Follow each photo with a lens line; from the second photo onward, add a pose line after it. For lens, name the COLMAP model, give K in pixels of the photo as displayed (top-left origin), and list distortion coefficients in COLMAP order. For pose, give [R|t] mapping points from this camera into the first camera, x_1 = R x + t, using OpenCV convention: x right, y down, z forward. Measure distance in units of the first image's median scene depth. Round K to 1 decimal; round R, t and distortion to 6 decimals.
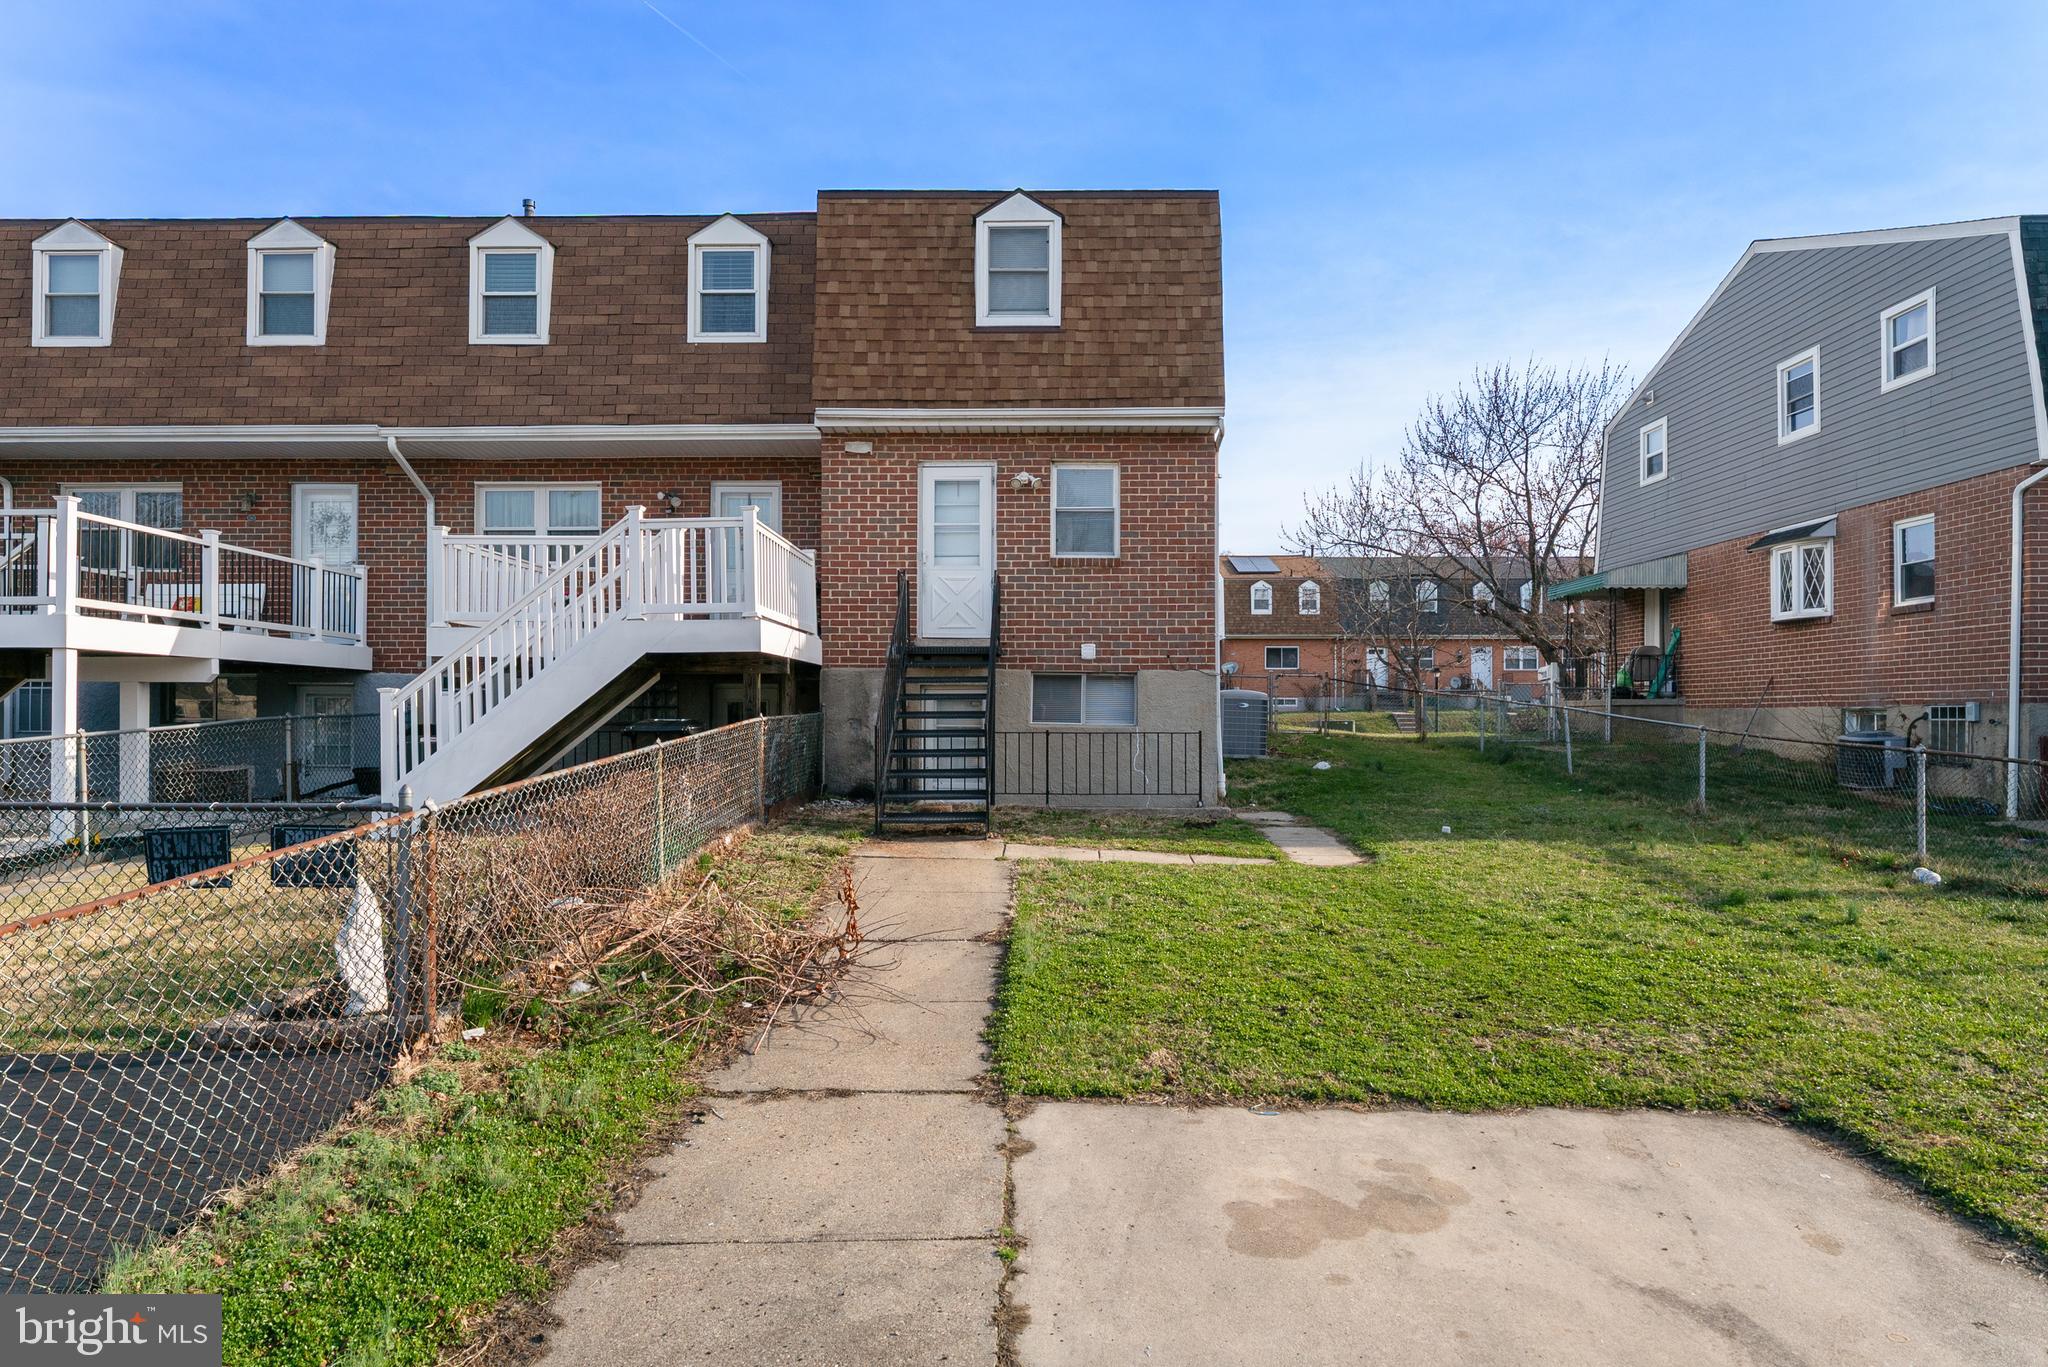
lens RADIAL K [[1212.3, 0, 1046.6], [0, 1212.3, 690.0], [0, 0, 1]] dist [-0.006989, 0.004776]
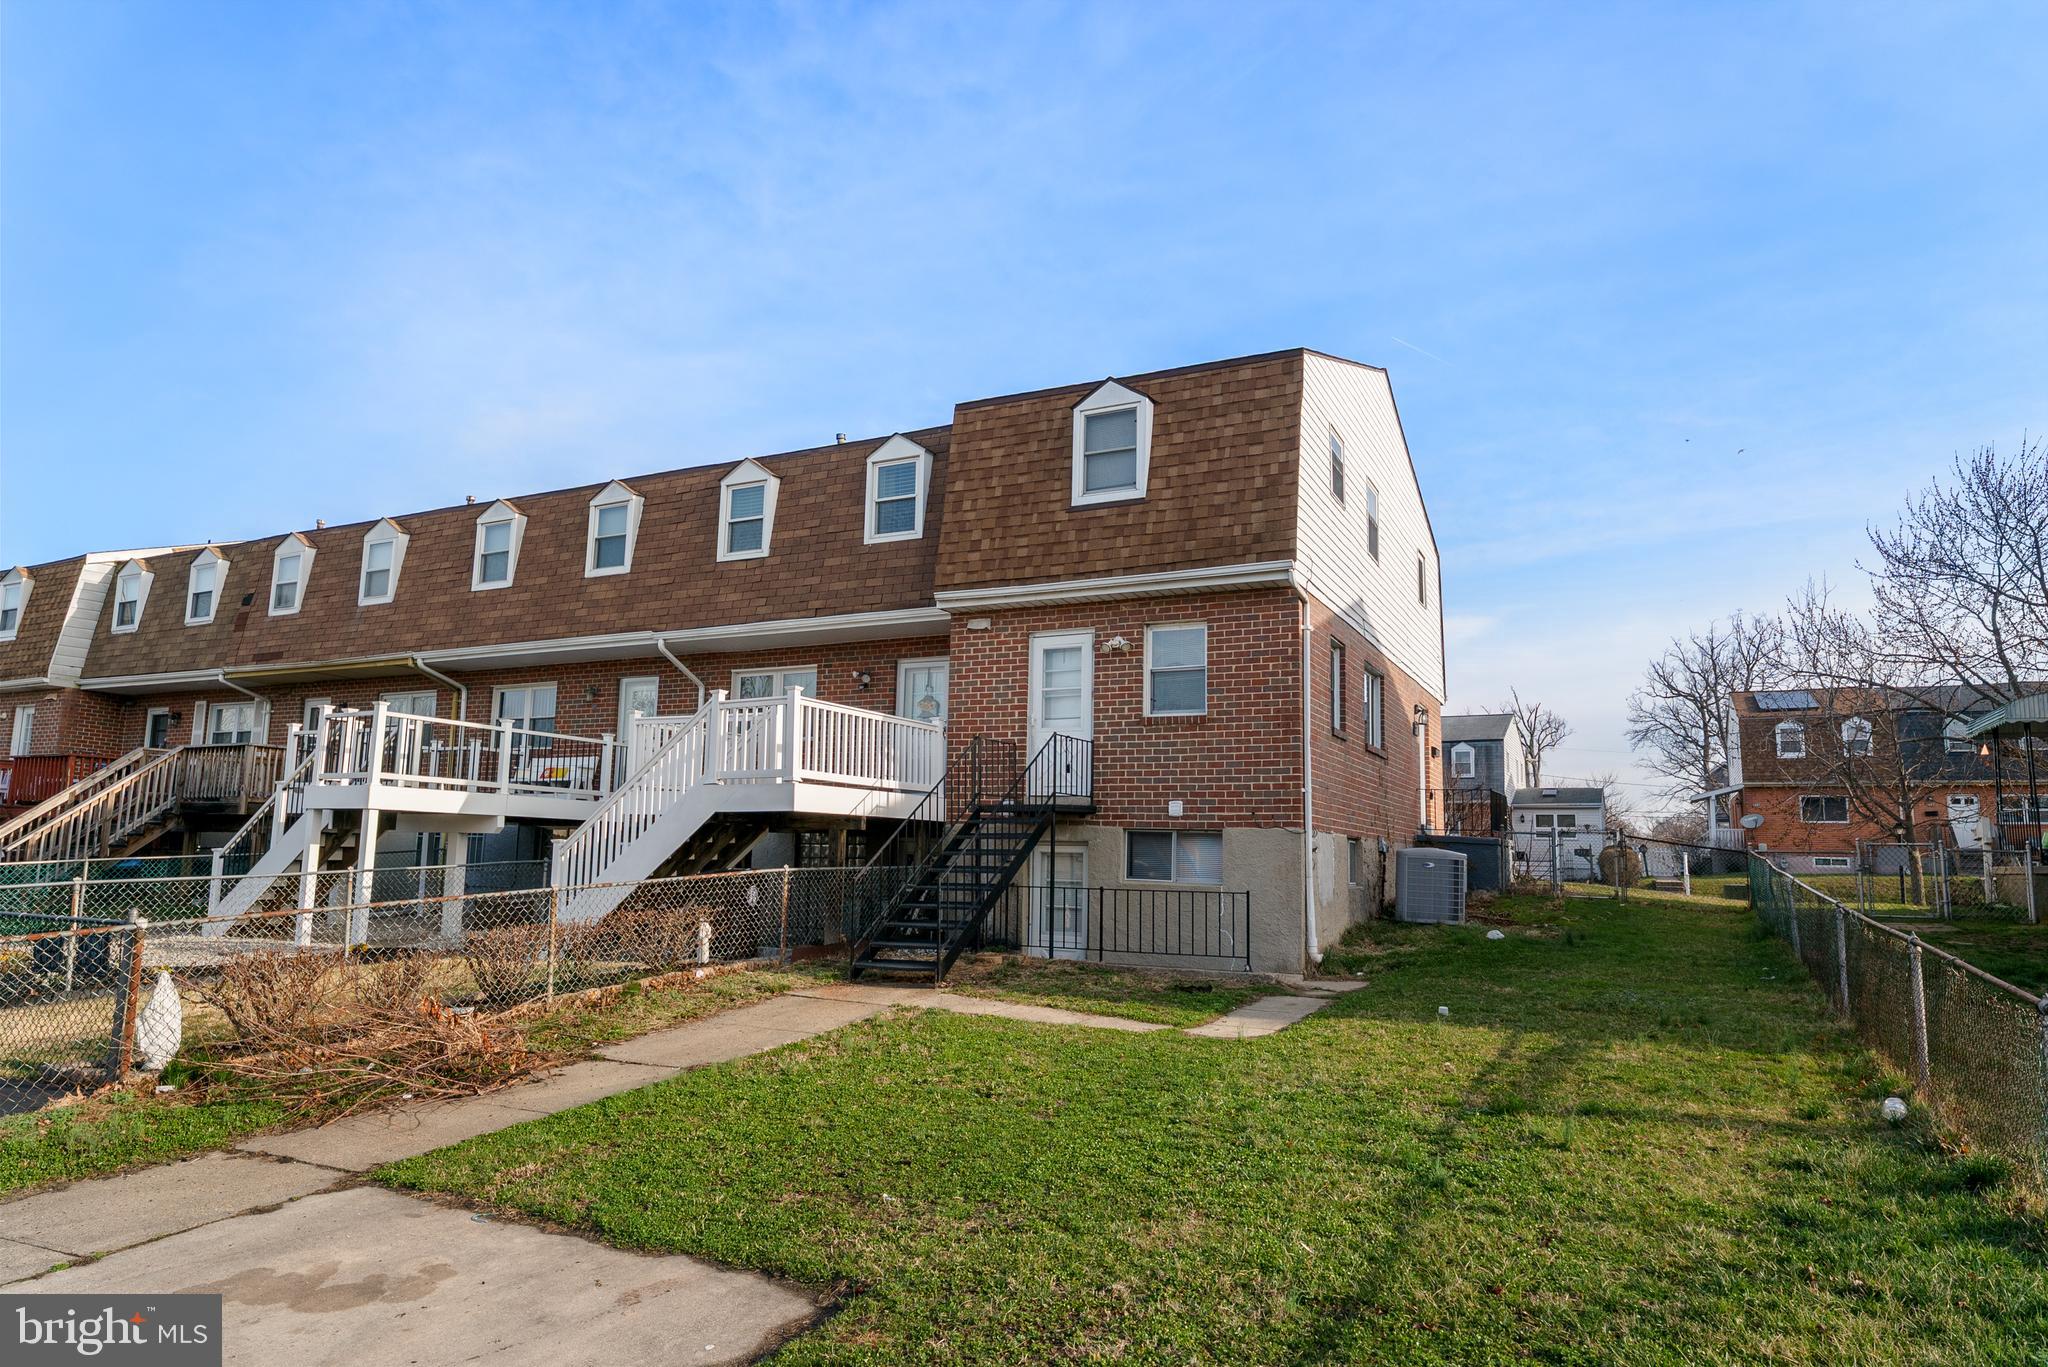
lens RADIAL K [[1212.3, 0, 1046.6], [0, 1212.3, 690.0], [0, 0, 1]] dist [-0.006989, 0.004776]
pose [[0.903505, -0.043181, -0.426397, 0.370653], [-0.009384, 0.992680, -0.120412, -0.007274], [0.428475, 0.112794, 0.896486, 0.040023]]
